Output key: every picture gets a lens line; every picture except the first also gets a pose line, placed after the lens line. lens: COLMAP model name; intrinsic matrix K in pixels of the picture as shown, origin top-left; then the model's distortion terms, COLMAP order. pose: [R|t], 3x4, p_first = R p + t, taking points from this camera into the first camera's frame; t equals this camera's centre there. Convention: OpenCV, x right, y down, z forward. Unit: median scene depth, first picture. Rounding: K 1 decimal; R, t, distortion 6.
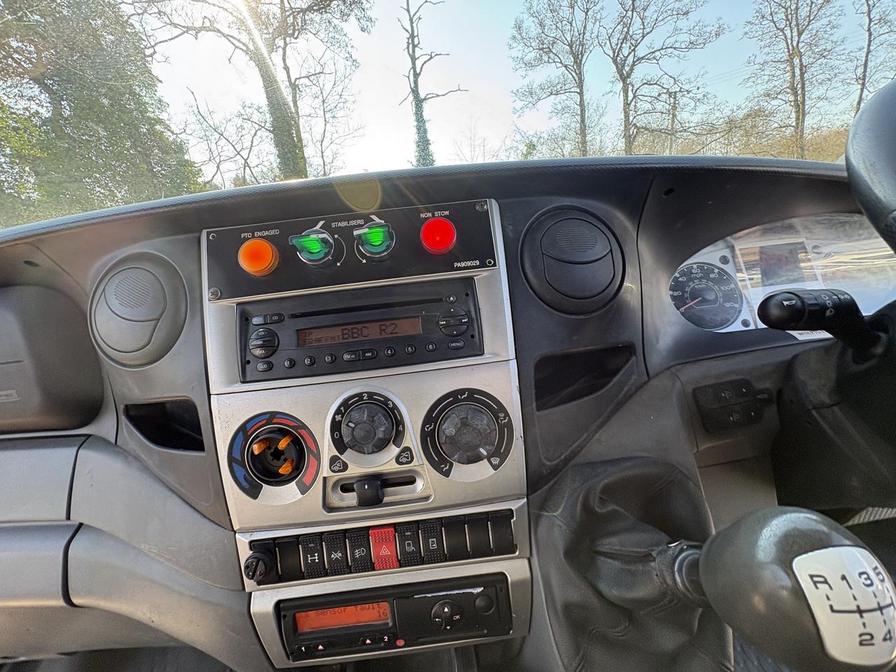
lens RADIAL K [[355.2, 0, 450.8], [0, 355.2, 337.9], [0, 0, 1]] dist [-0.001414, 0.000094]
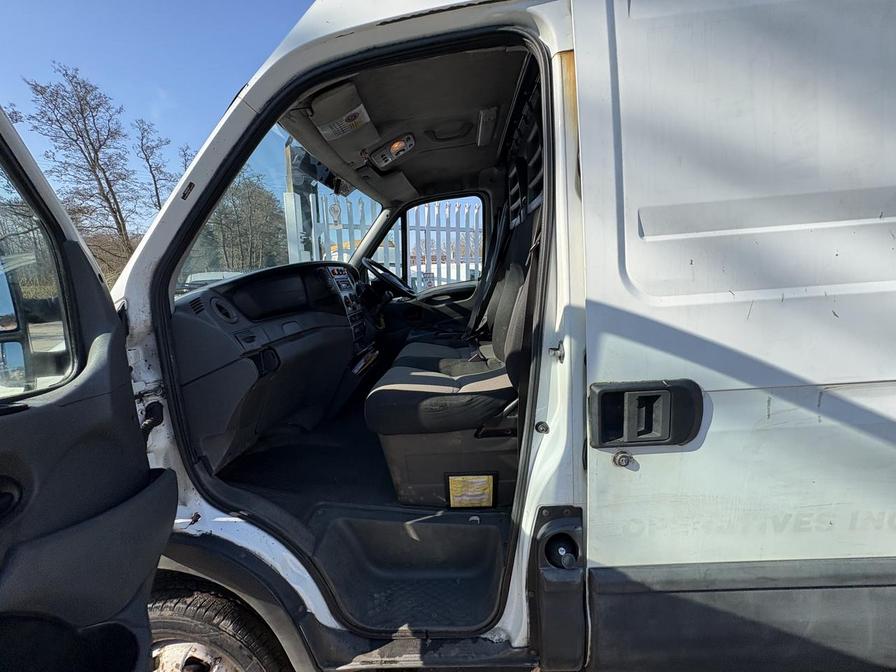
lens RADIAL K [[355.2, 0, 447.1], [0, 355.2, 336.1], [0, 0, 1]] dist [-0.001414, 0.000094]
pose [[0.098012, -0.072180, 0.992564, -0.121892], [0.314782, 0.948408, 0.037886, 0.022410], [-0.944090, 0.308728, 0.115676, -0.022233]]
